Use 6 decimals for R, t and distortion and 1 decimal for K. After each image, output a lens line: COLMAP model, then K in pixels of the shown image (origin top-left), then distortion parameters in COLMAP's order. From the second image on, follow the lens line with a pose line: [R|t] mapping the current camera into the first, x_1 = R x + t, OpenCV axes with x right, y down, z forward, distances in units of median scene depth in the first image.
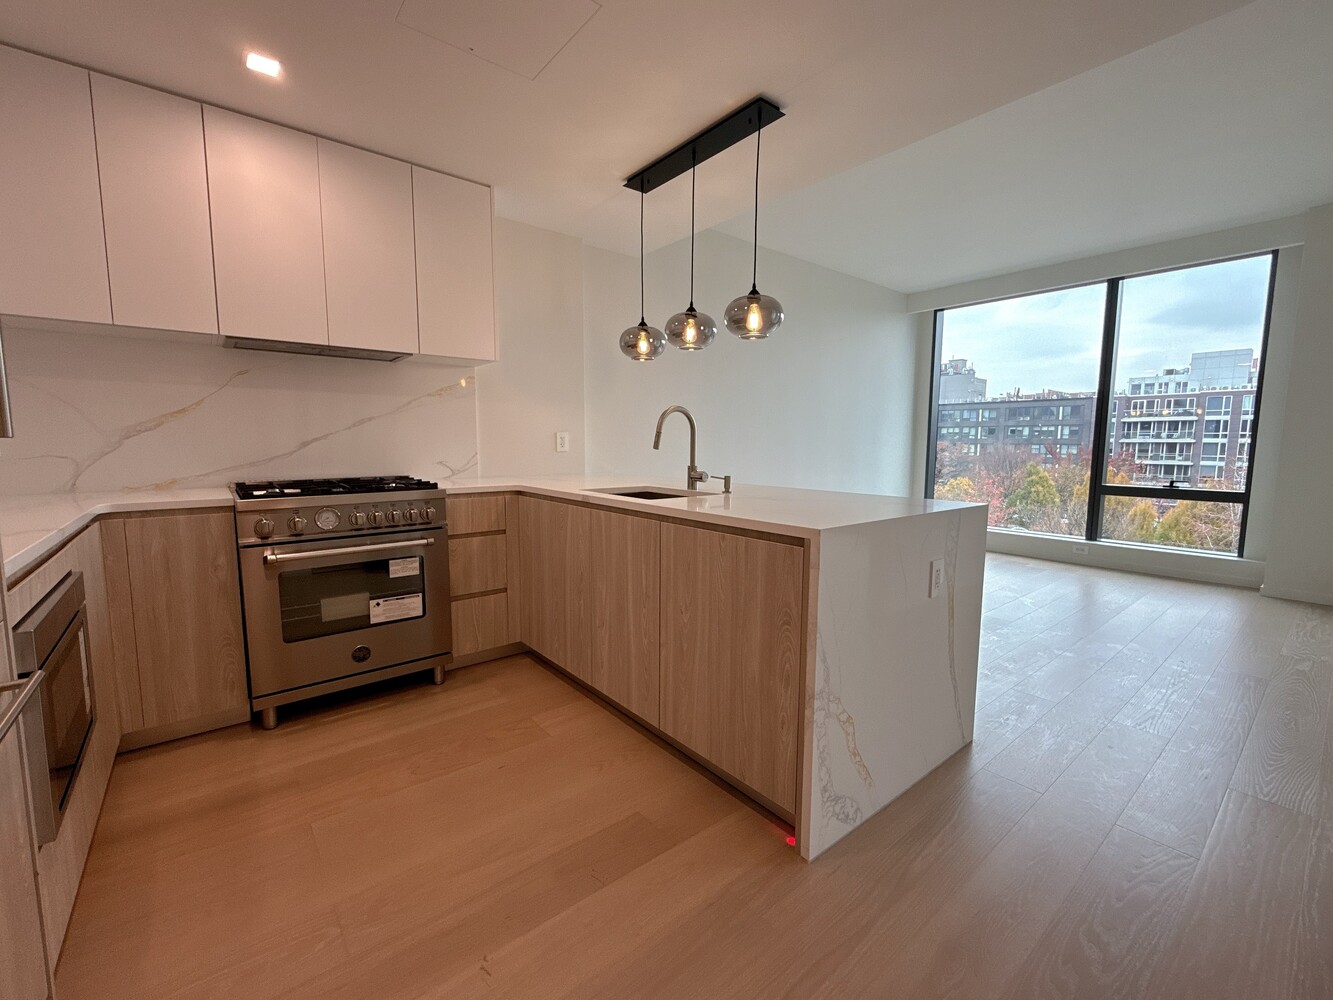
lens RADIAL K [[564.1, 0, 666.5], [0, 564.1, 500.0], [0, 0, 1]] dist [-0.002625, -0.000043]
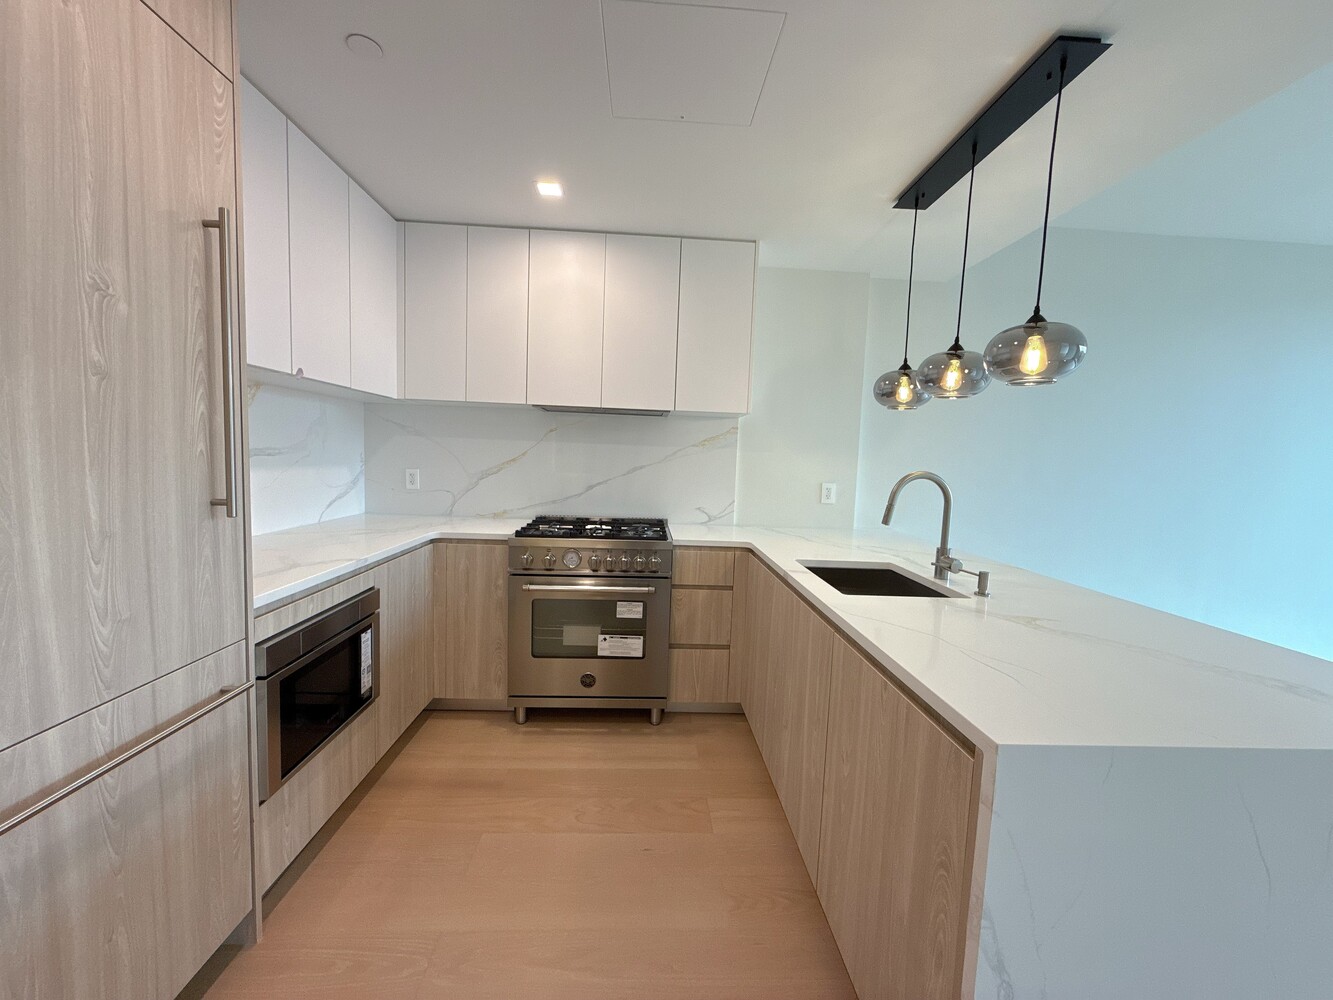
lens RADIAL K [[528.4, 0, 666.5], [0, 528.4, 500.0], [0, 0, 1]] dist [-0.001828, -0.000206]
pose [[0.802846, 0.076001, -0.591322, 0.176831], [-0.097281, 0.995248, -0.004163, -0.093804], [0.588196, 0.060866, 0.806425, 0.210090]]
